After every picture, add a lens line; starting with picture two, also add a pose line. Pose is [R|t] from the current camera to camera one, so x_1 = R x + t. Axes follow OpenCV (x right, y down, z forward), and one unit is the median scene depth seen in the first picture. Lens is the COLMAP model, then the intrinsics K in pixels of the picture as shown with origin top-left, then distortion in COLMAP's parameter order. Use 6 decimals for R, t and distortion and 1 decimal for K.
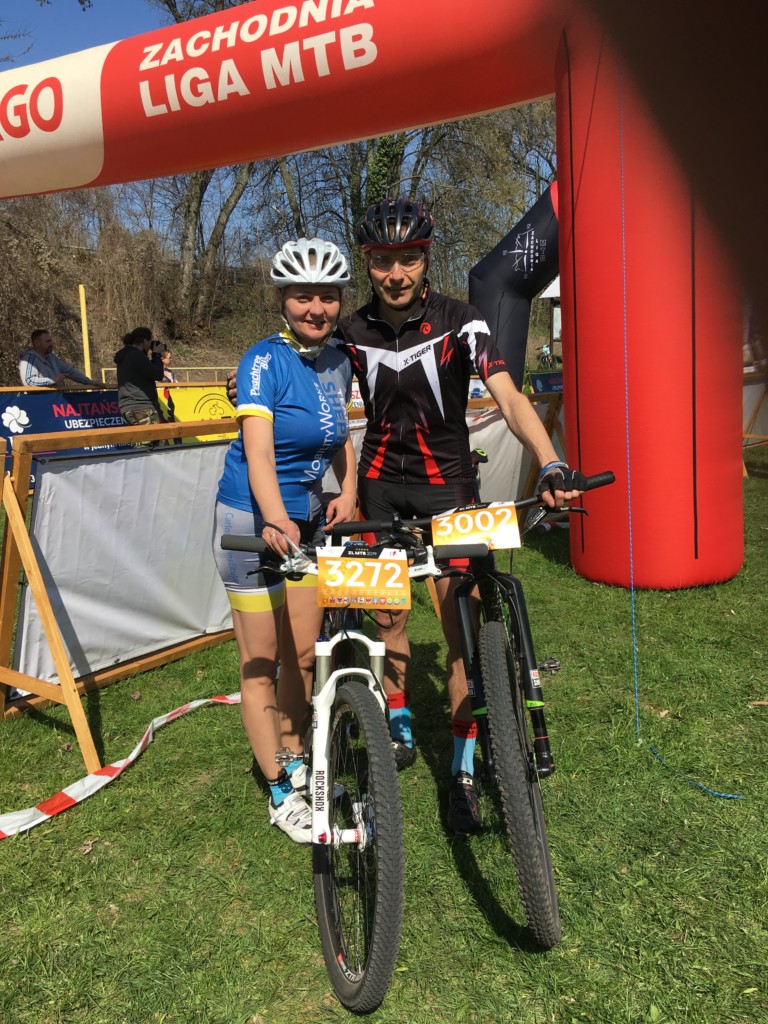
lens RADIAL K [[861.3, 0, 392.4], [0, 861.3, 508.9], [0, 0, 1]] dist [0.073701, -0.070701]
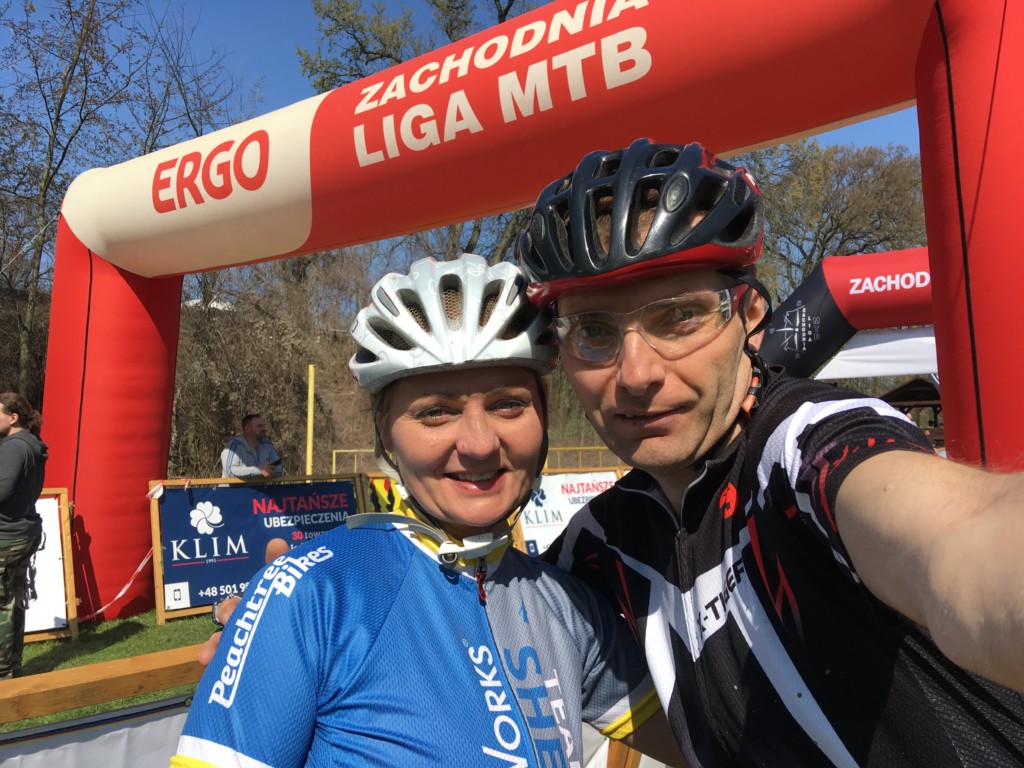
lens RADIAL K [[861.3, 0, 510.3], [0, 861.3, 386.3], [0, 0, 1]] dist [0.073701, -0.070701]
pose [[0.989088, 0.007133, -0.147151, -0.022471], [-0.040185, 0.974014, -0.222894, -0.076824], [0.141738, 0.226375, 0.963672, 0.298765]]
